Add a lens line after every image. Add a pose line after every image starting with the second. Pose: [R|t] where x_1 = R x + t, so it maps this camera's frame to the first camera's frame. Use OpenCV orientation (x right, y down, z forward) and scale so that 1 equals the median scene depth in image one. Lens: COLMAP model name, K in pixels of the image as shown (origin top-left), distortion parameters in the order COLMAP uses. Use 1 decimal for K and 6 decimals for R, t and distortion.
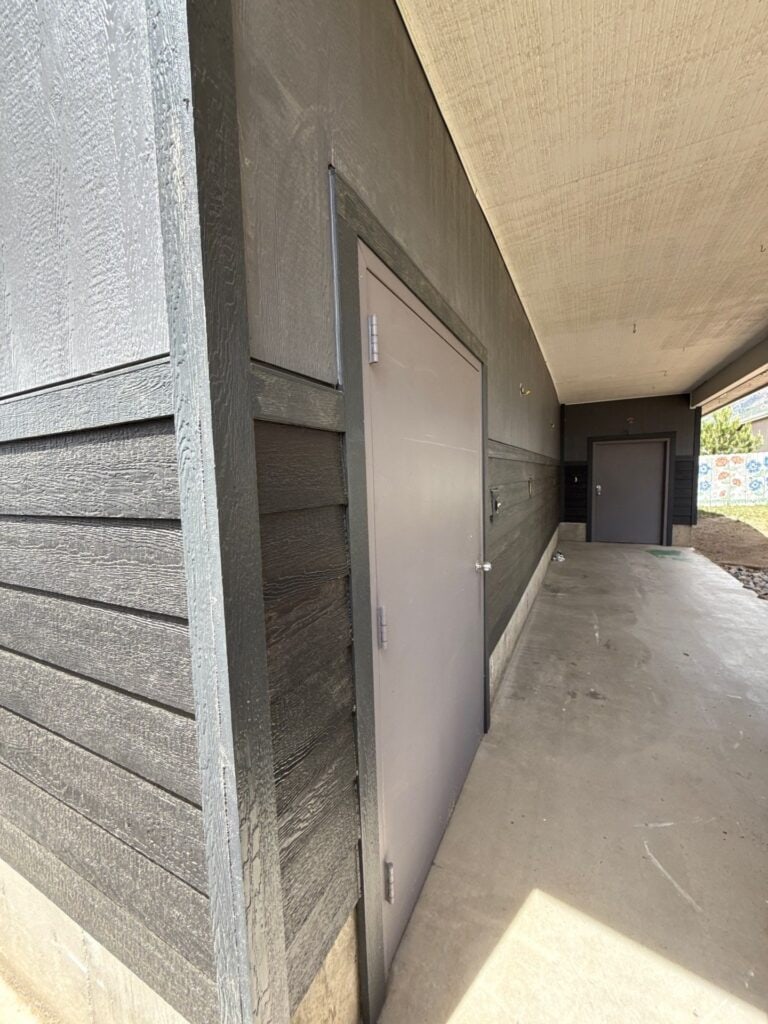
lens RADIAL K [[405.1, 0, 381.6], [0, 405.1, 513.7], [0, 0, 1]] dist [0.000339, 0.000060]
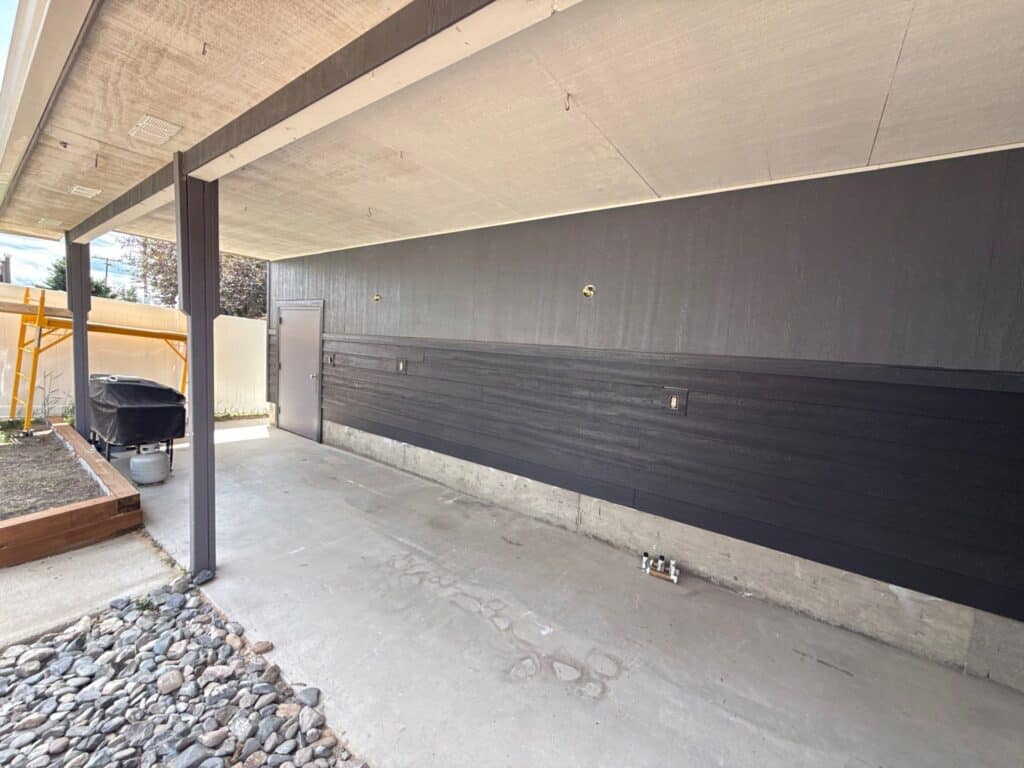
lens RADIAL K [[405.1, 0, 515.8], [0, 405.1, 384.2], [0, 0, 1]] dist [0.000339, 0.000060]
pose [[-0.159991, 0.113597, -0.980560, 2.979856], [-0.149351, 0.979135, 0.137800, -0.447343], [0.975755, 0.168494, -0.139687, 2.935426]]
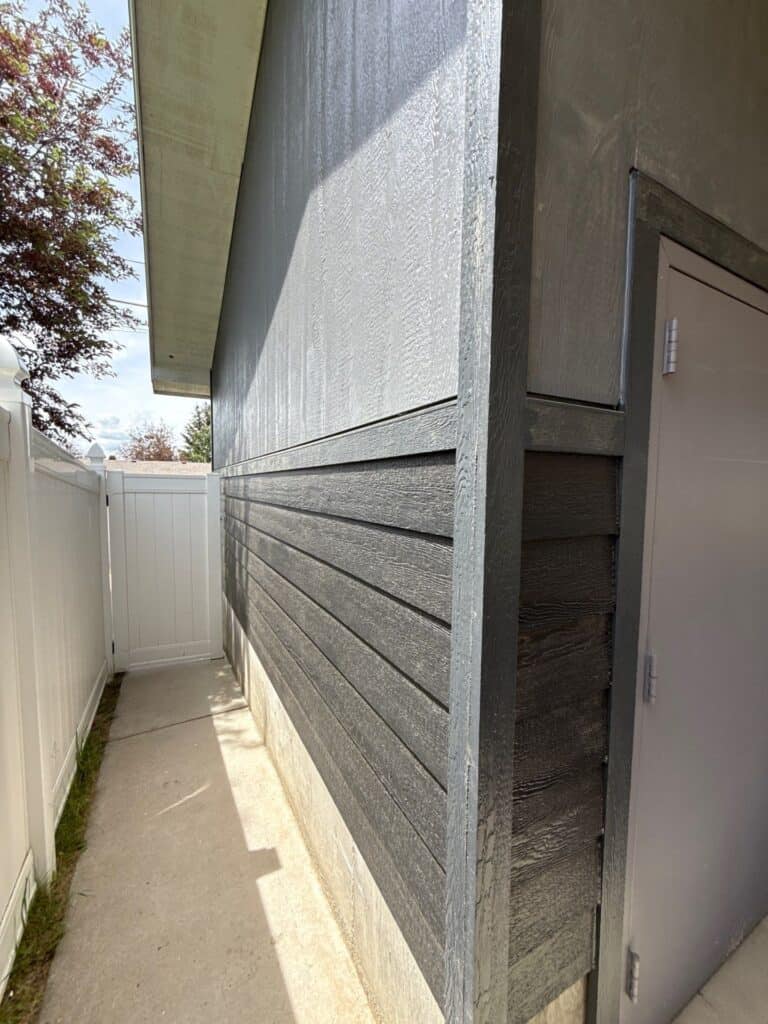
lens RADIAL K [[405.1, 0, 386.5], [0, 405.1, 513.9], [0, 0, 1]] dist [0.000339, 0.000060]
pose [[0.821093, 0.079269, -0.565264, -0.001969], [-0.086019, 0.996184, 0.014749, -0.044858], [0.564276, 0.036513, 0.824778, -0.053006]]
